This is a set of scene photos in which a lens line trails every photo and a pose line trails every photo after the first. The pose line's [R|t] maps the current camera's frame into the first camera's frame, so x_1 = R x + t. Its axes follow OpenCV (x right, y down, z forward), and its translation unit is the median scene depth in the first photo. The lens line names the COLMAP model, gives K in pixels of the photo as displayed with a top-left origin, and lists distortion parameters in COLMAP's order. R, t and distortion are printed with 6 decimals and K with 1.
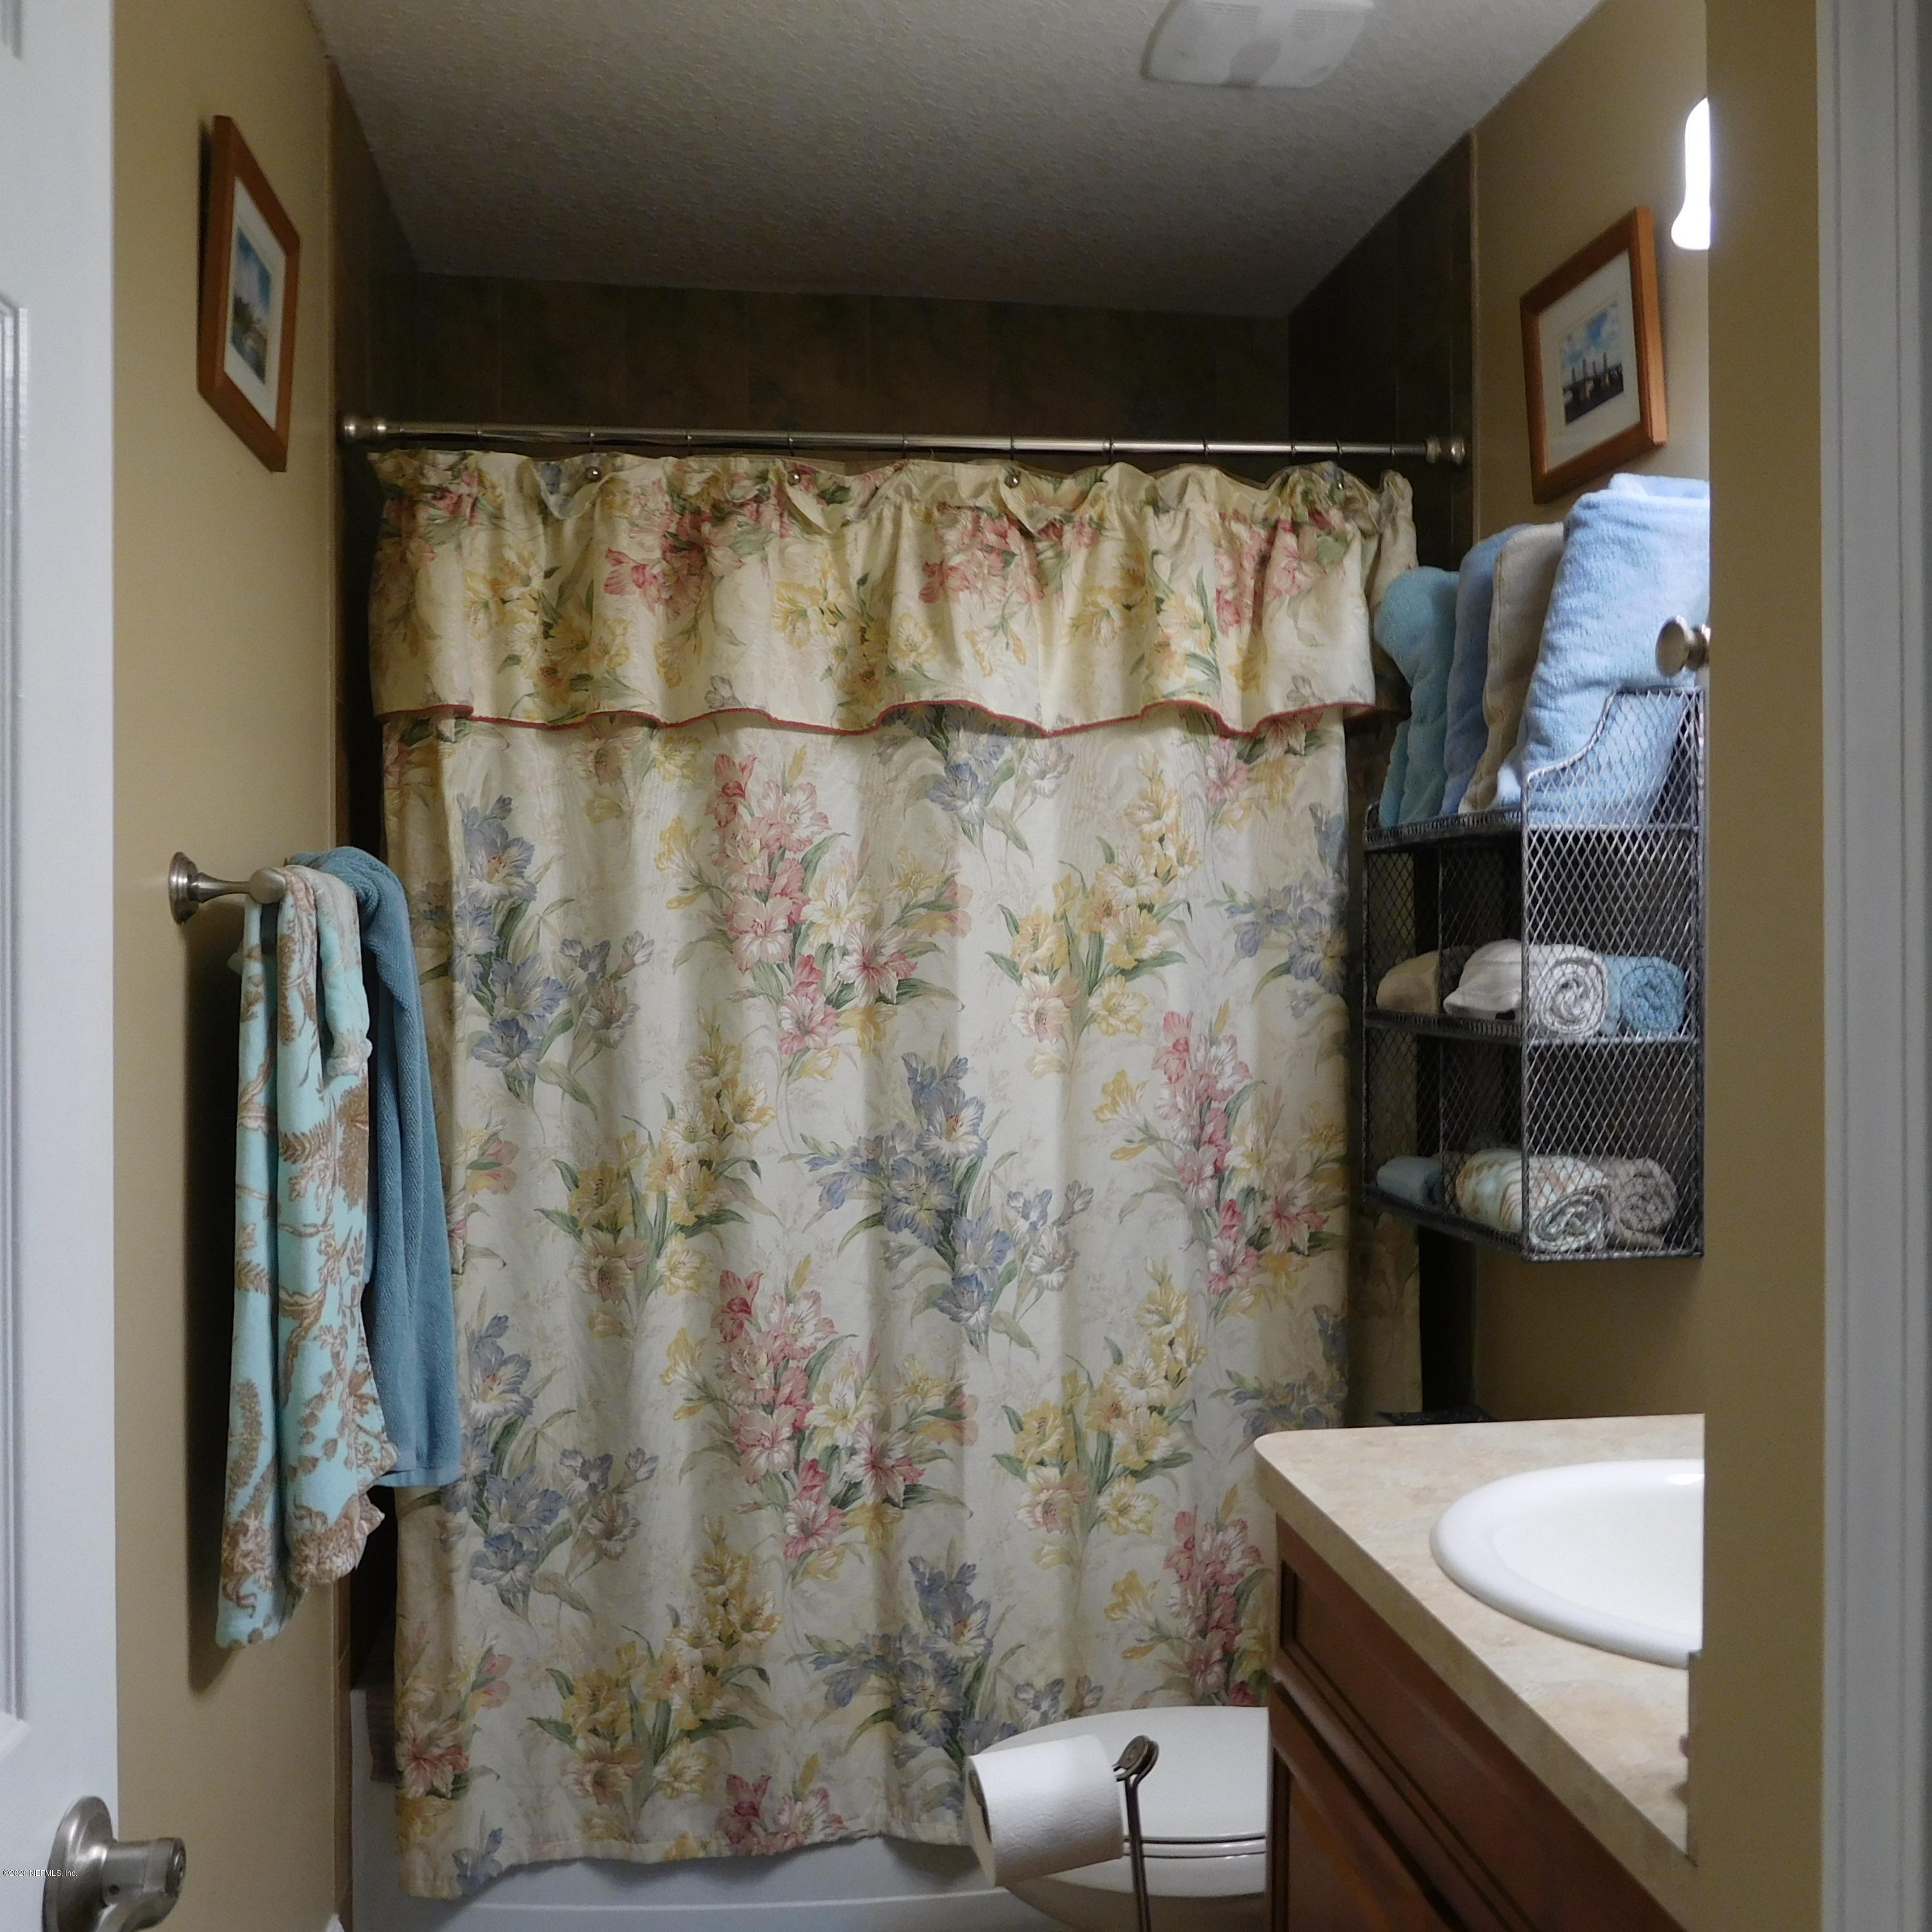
lens RADIAL K [[1875.1, 0, 966.5], [0, 1875.1, 940.9], [0, 0, 1]] dist [-0.037637, 0.027208]
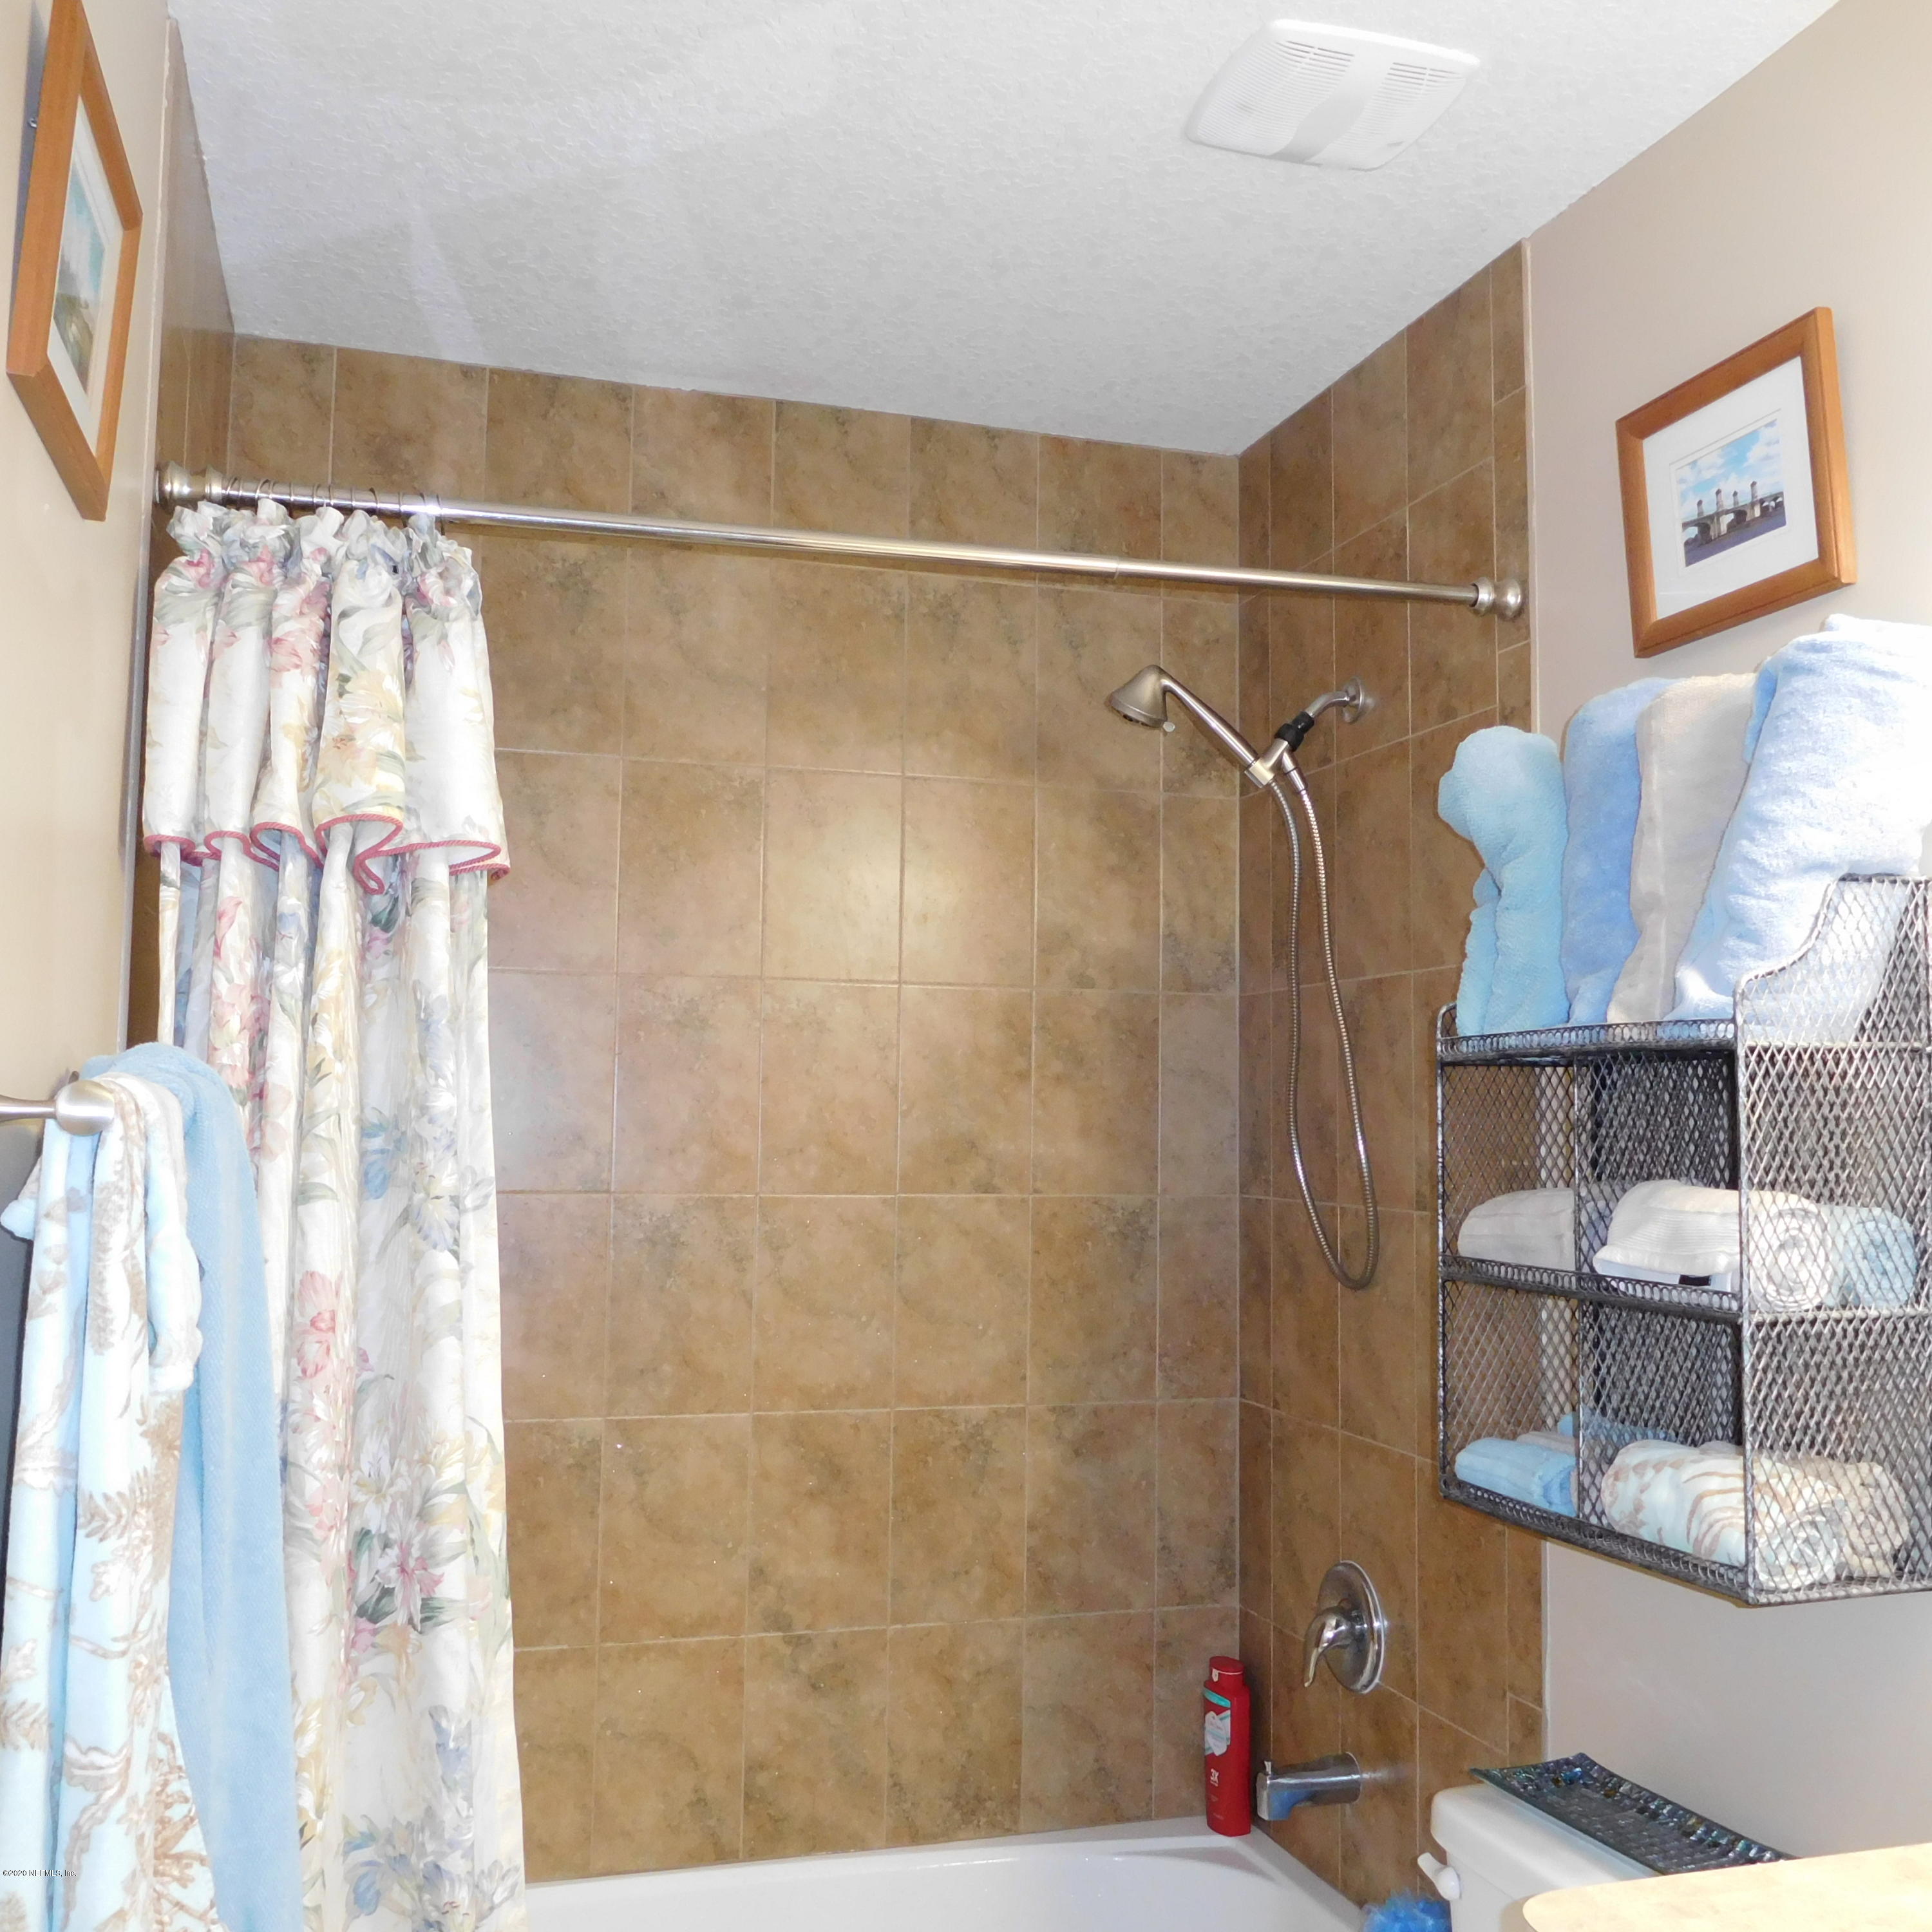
lens RADIAL K [[1875.1, 0, 966.5], [0, 1875.1, 940.9], [0, 0, 1]] dist [-0.037637, 0.027208]
pose [[0.988576, 0.026112, 0.148447, -0.142409], [-0.011757, 0.995238, -0.096766, -0.023462], [-0.150267, 0.093915, 0.984175, 0.263008]]
